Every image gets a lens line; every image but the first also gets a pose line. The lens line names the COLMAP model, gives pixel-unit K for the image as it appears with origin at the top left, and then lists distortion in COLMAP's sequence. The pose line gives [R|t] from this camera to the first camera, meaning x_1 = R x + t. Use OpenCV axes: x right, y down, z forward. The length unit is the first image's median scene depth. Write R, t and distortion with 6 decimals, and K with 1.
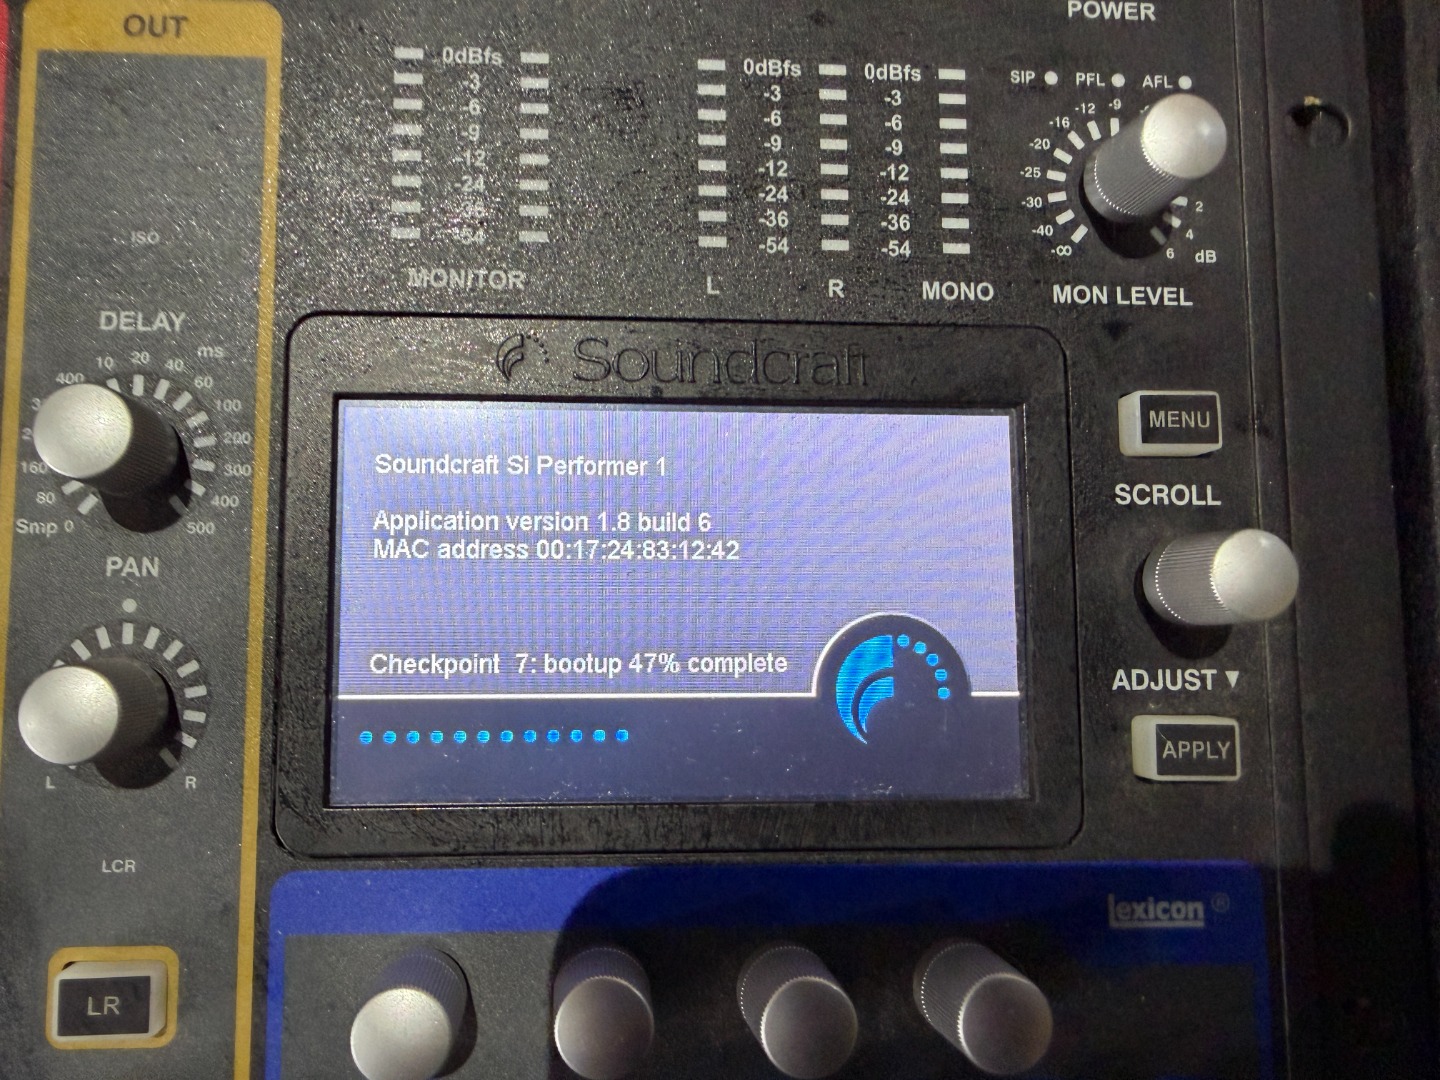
lens RADIAL K [[1028.0, 0, 719.2], [0, 1028.0, 574.4], [0, 0, 1]] dist [-0.009716, 0.003375]
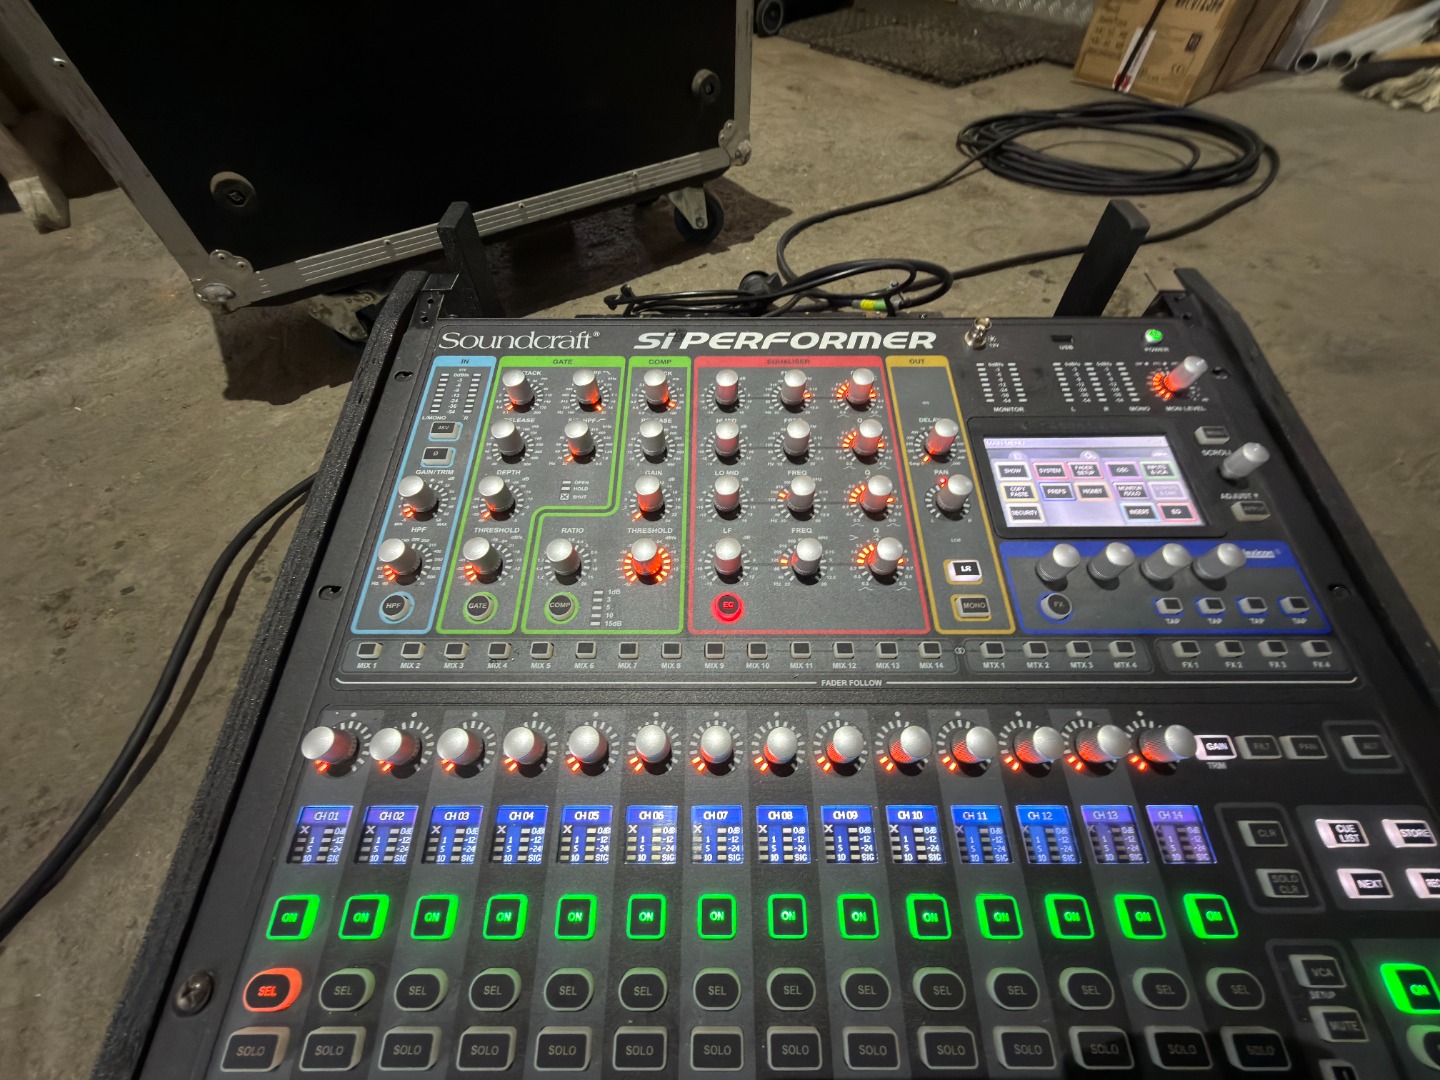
lens RADIAL K [[579.9, 0, 720.5], [0, 579.9, 546.5], [0, 0, 1]] dist [-0.001047, -0.000979]
pose [[0.997724, -0.031322, -0.059714, -1.247146], [0.005426, 0.919987, -0.391910, 1.059965], [0.067211, 0.390694, 0.918064, -0.890062]]
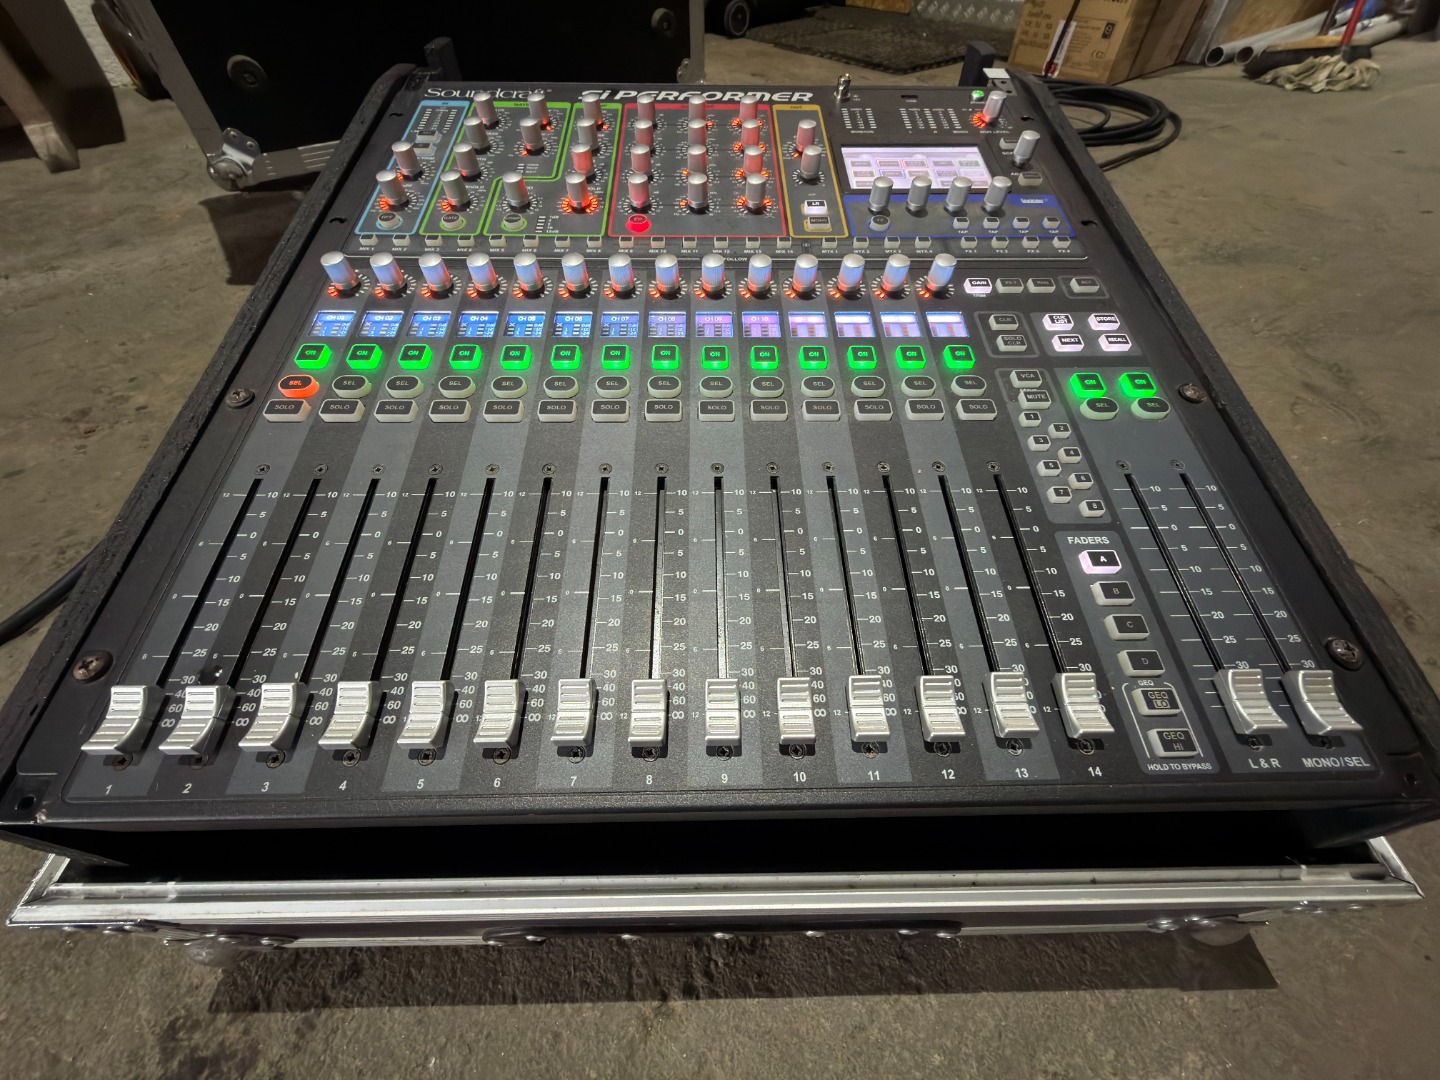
lens RADIAL K [[579.9, 0, 720.5], [0, 579.9, 546.5], [0, 0, 1]] dist [-0.001047, -0.000979]
pose [[0.998620, -0.039784, -0.034278, -0.956117], [0.021110, 0.901796, -0.431647, 2.850280], [0.048084, 0.430327, 0.901391, -0.747935]]
